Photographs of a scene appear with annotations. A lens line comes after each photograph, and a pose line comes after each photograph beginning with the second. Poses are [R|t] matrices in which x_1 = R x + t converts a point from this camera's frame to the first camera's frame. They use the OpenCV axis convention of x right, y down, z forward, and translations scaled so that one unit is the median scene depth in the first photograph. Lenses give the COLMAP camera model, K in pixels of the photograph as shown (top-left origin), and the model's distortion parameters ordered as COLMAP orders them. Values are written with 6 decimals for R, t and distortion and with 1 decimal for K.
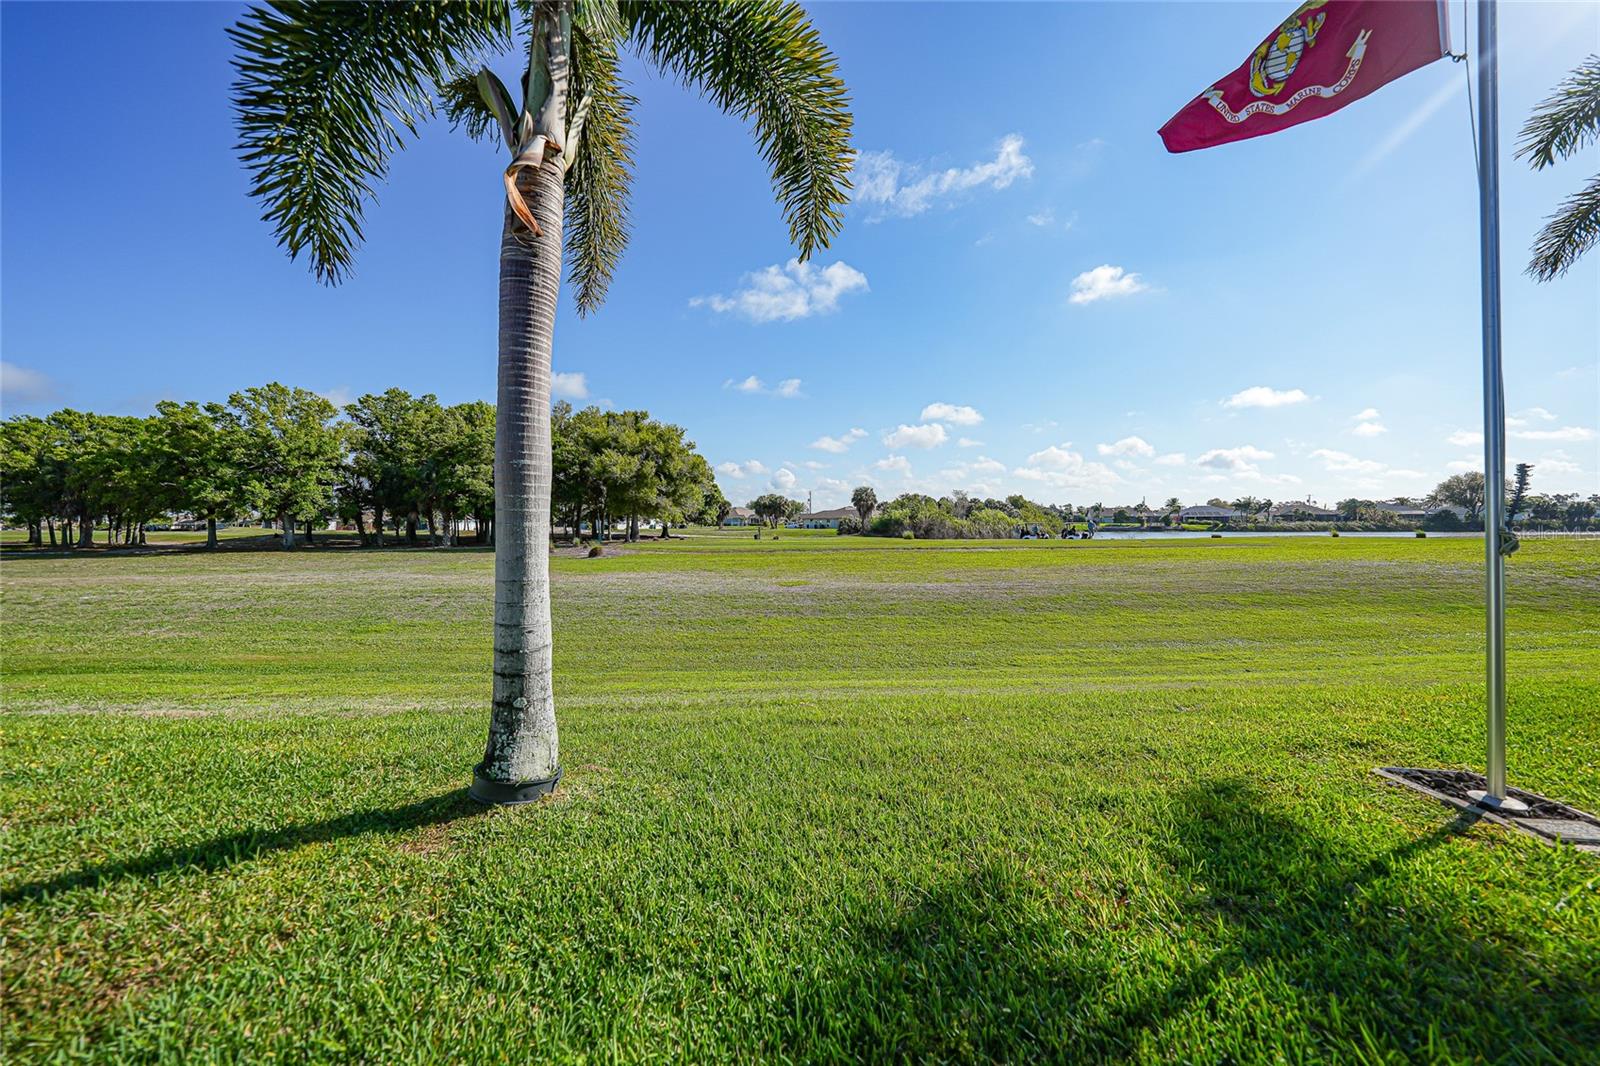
lens RADIAL K [[559.1, 0, 801.9], [0, 559.1, 530.3], [0, 0, 1]] dist [-0.029873, 0.006827]
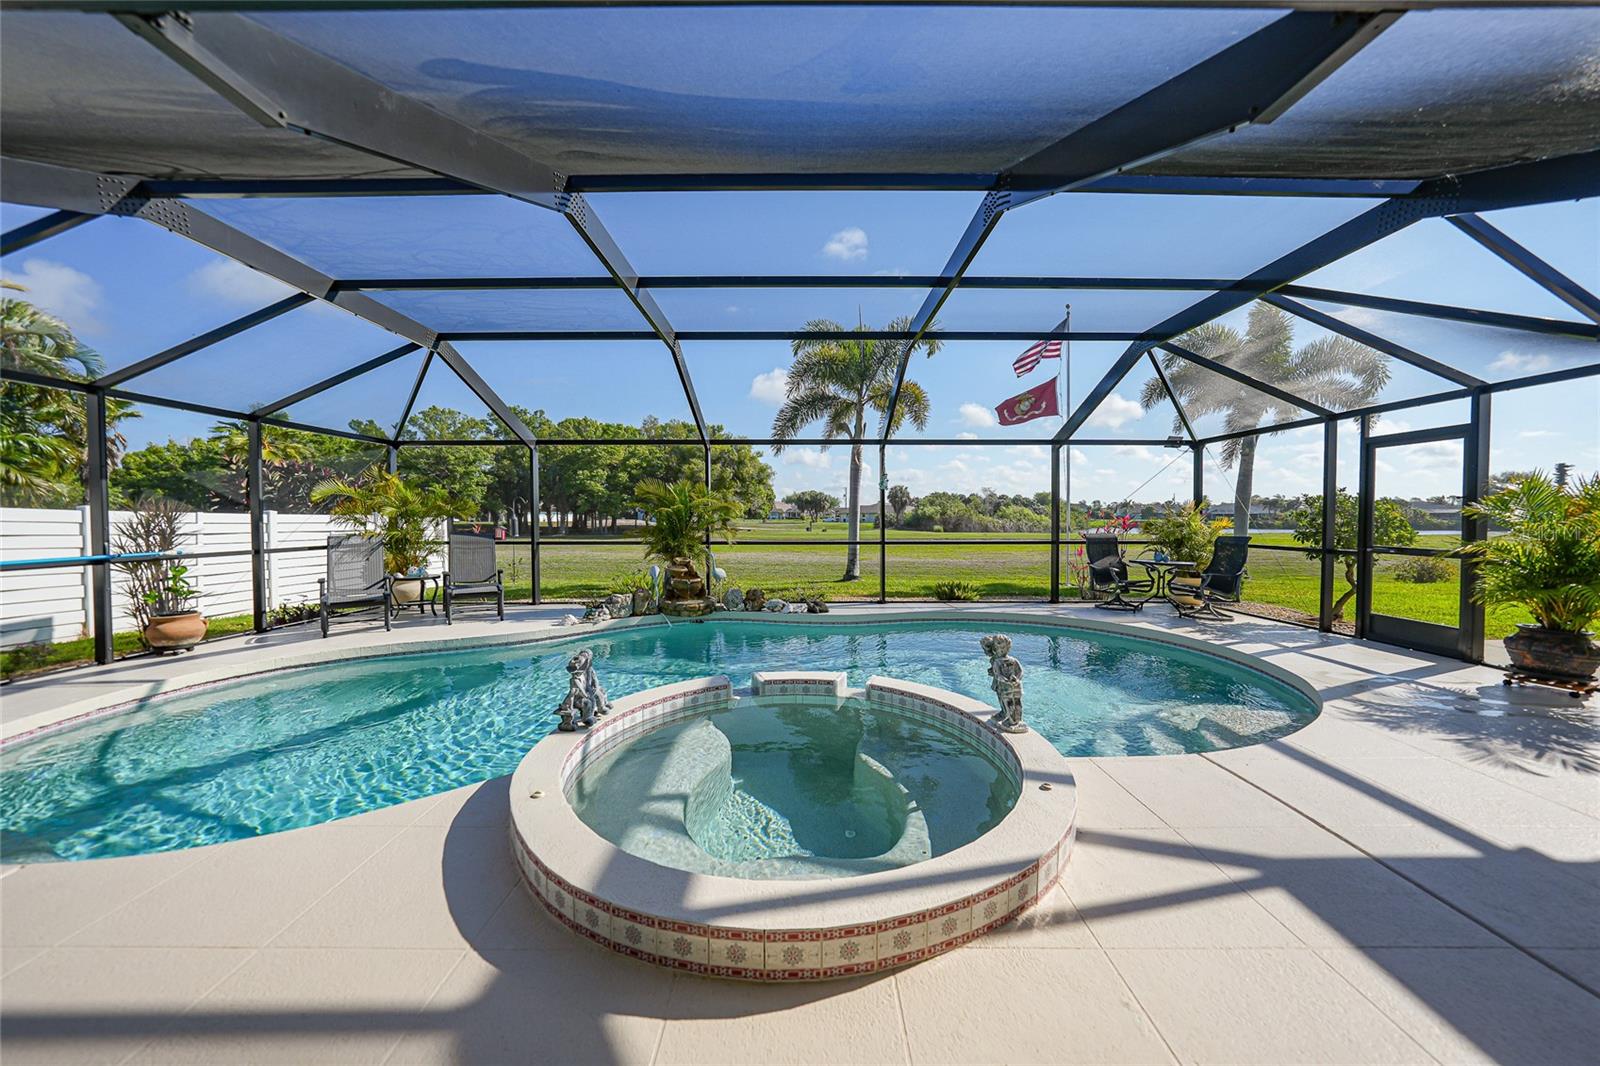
lens RADIAL K [[555.6, 0, 800.0], [0, 555.6, 533.0], [0, 0, 1]] dist [-0.012466, 0.000027]
pose [[0.998381, 0.008895, -0.056180, -0.040133], [-0.007952, 0.999824, 0.016982, -0.000034], [0.056321, -0.016508, 0.998276, -0.214391]]
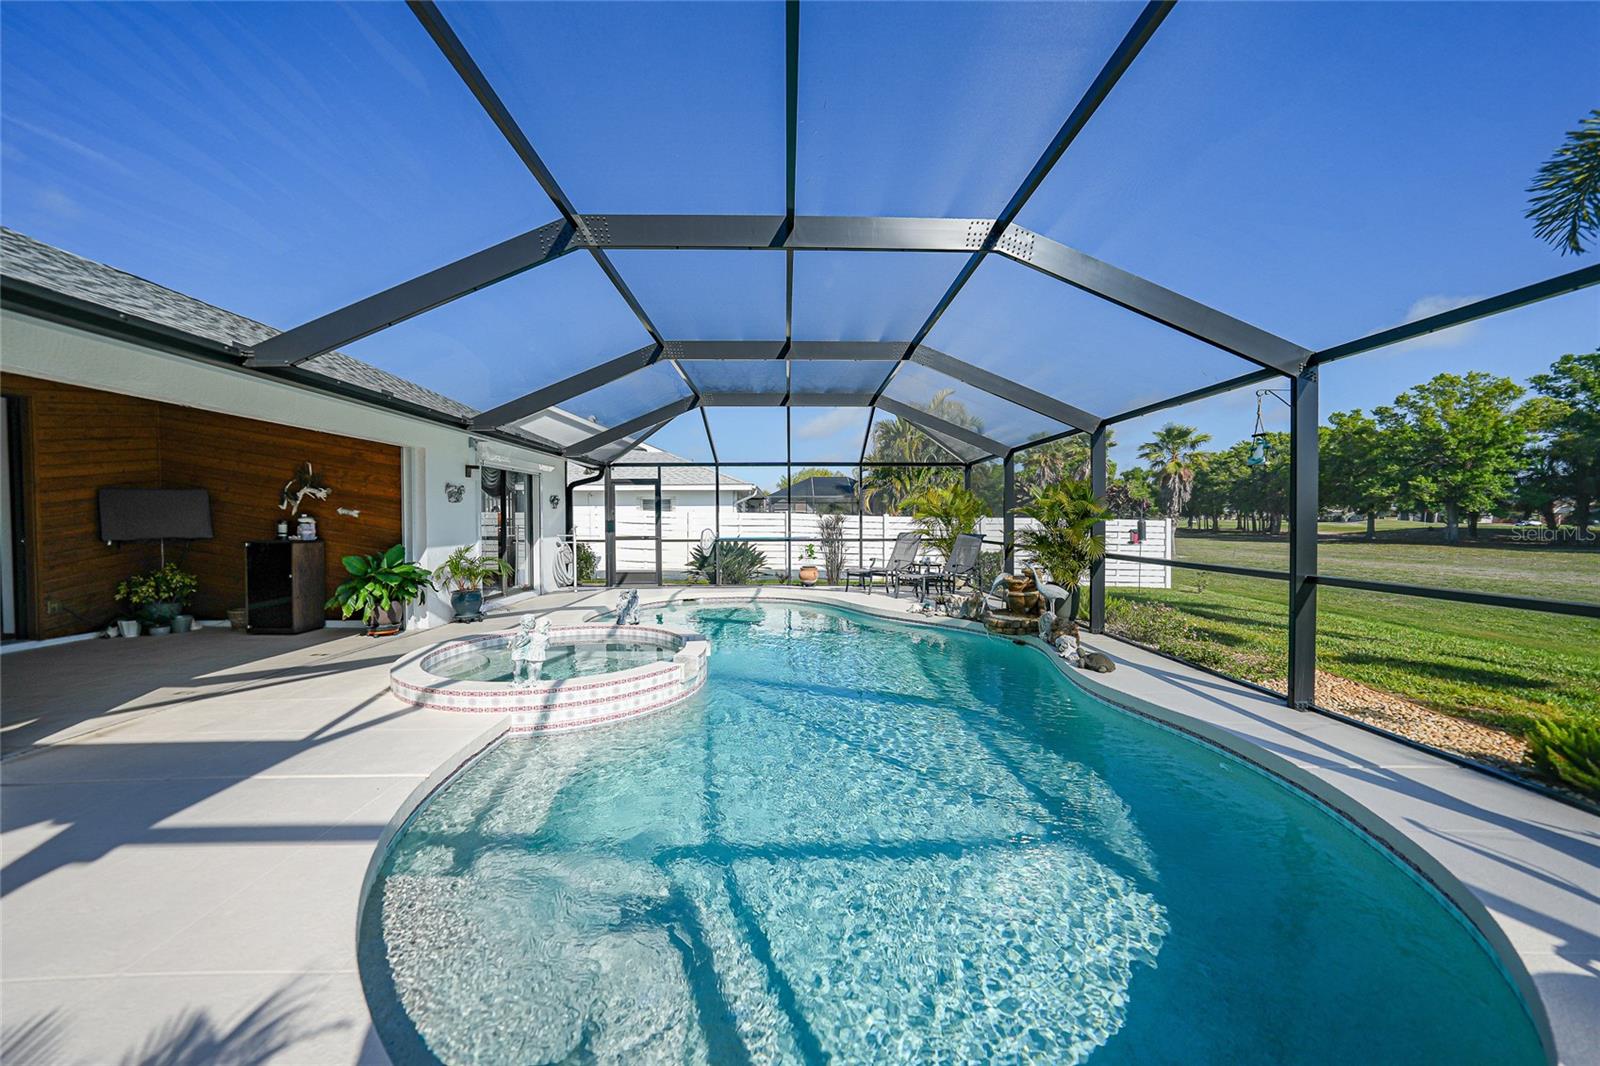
lens RADIAL K [[559.1, 0, 801.9], [0, 559.1, 530.3], [0, 0, 1]] dist [-0.029873, 0.006827]
pose [[-0.031540, 0.028289, -0.999102, 0.055938], [-0.011215, 0.999526, 0.028655, -0.002556], [0.999440, 0.012109, -0.031208, -0.111007]]
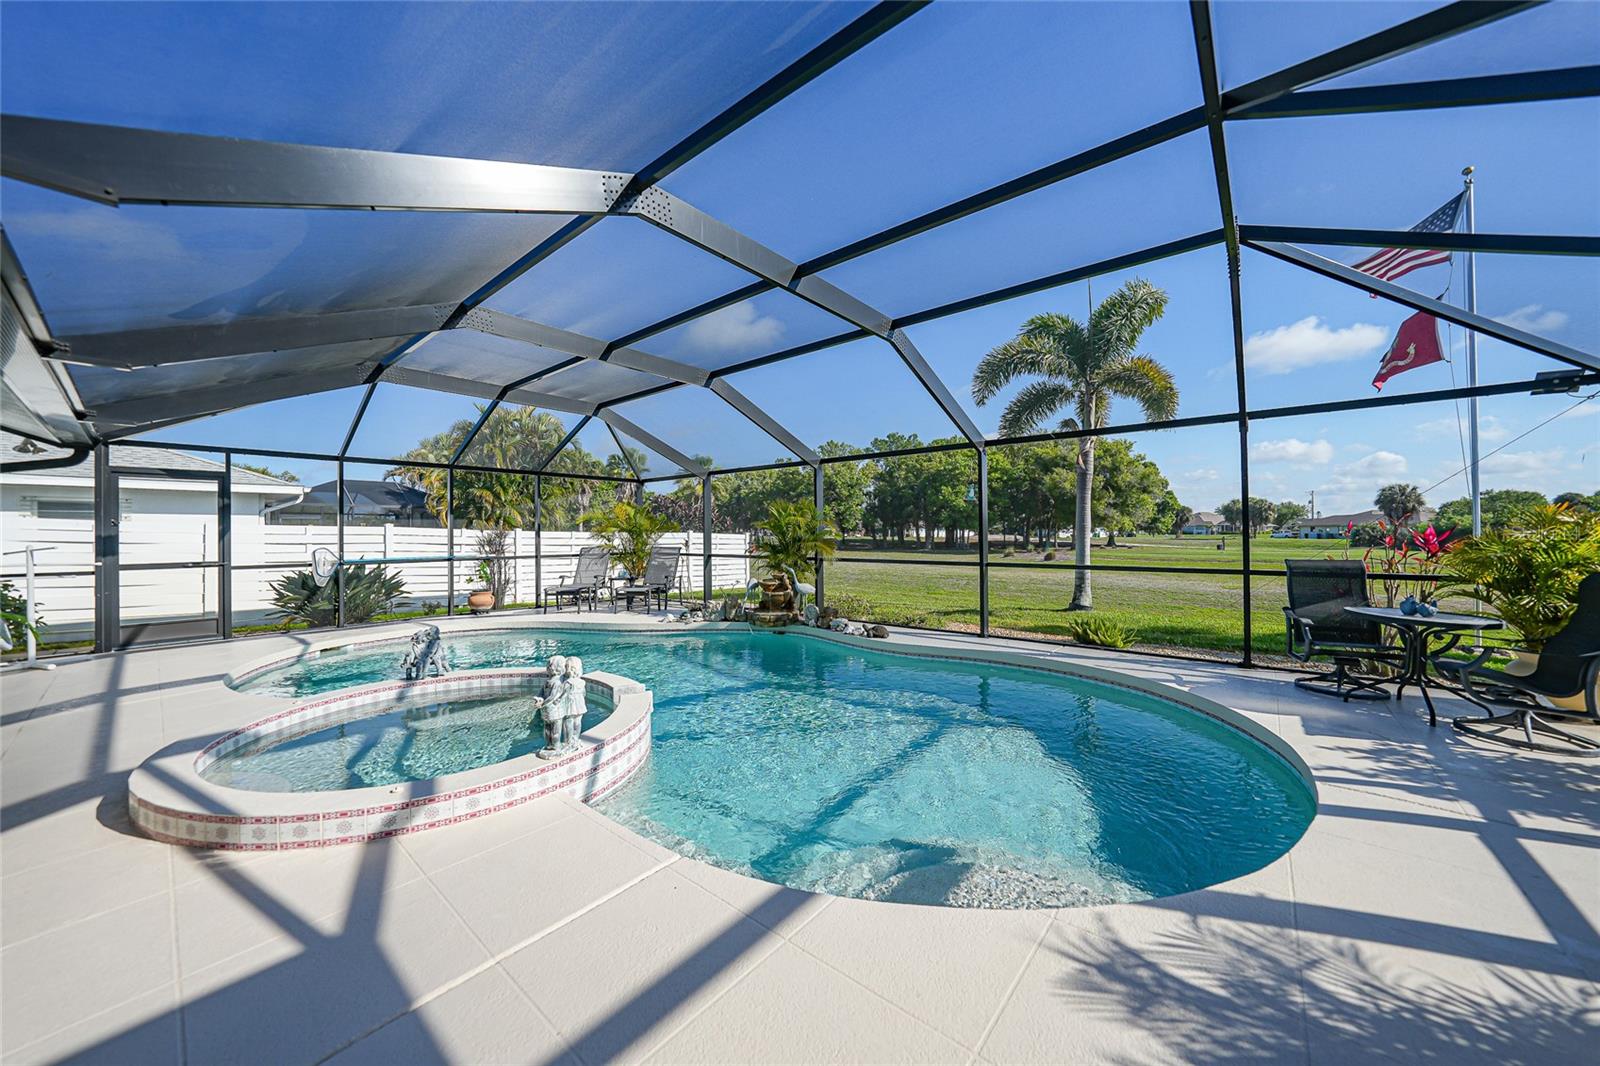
lens RADIAL K [[559.1, 0, 801.9], [0, 559.1, 530.3], [0, 0, 1]] dist [-0.029873, 0.006827]
pose [[0.733524, 0.000630, -0.679663, 0.038453], [-0.009521, 0.999911, -0.009349, -0.001172], [0.679596, 0.013329, 0.733465, -0.178595]]
